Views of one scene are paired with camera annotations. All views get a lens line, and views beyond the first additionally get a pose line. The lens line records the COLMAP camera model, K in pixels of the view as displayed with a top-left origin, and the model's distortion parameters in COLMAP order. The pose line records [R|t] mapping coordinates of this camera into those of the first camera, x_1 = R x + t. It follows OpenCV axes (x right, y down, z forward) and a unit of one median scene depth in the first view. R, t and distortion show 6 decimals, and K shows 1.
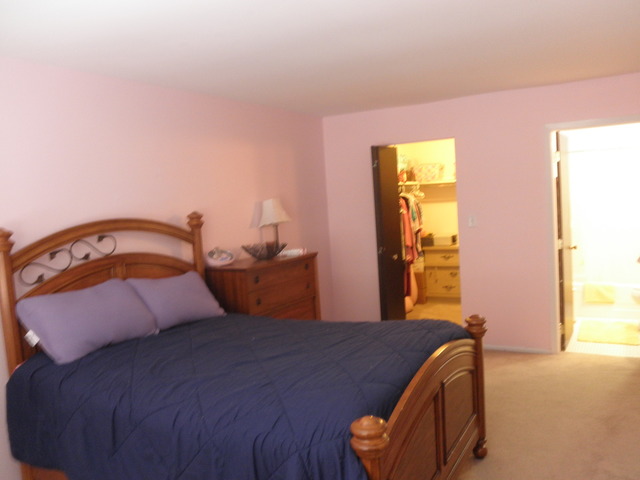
lens RADIAL K [[541.6, 0, 320.0], [0, 541.6, 240.0], [0, 0, 1]] dist [-0.137692, 0.163743]
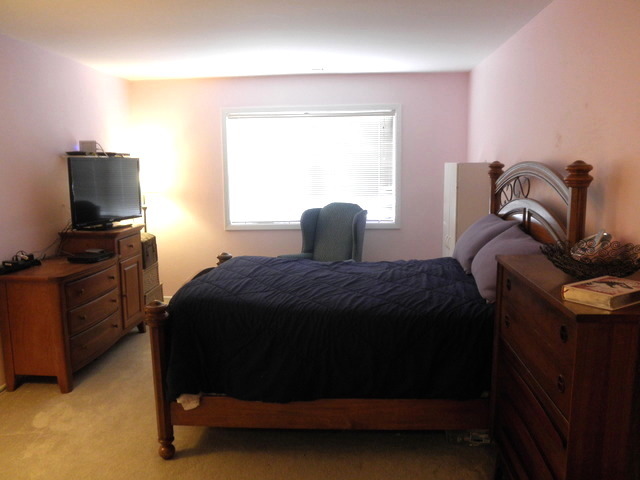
lens RADIAL K [[541.6, 0, 320.0], [0, 541.6, 240.0], [0, 0, 1]] dist [-0.137692, 0.163743]
pose [[-0.908719, 0.132568, -0.395798, 0.461746], [0.039121, 0.971101, 0.235440, -0.147928], [0.415571, 0.198465, -0.887644, 1.642009]]
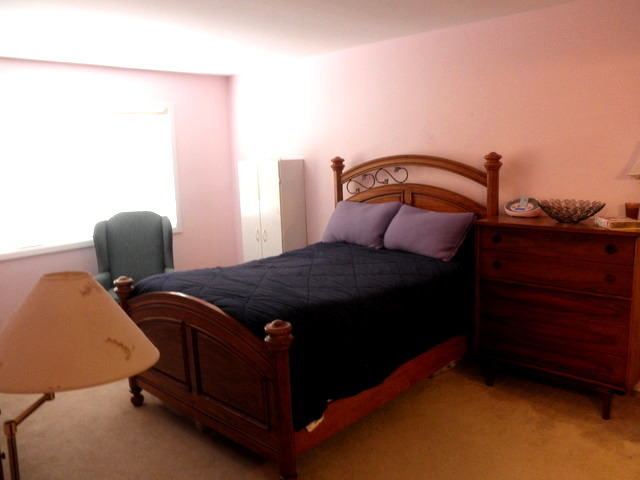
lens RADIAL K [[541.6, 0, 320.0], [0, 541.6, 240.0], [0, 0, 1]] dist [-0.137692, 0.163743]
pose [[-0.242188, 0.235845, -0.941128, 0.918174], [-0.013561, 0.969088, 0.246341, -0.158411], [0.970134, 0.072424, -0.231504, 1.139776]]
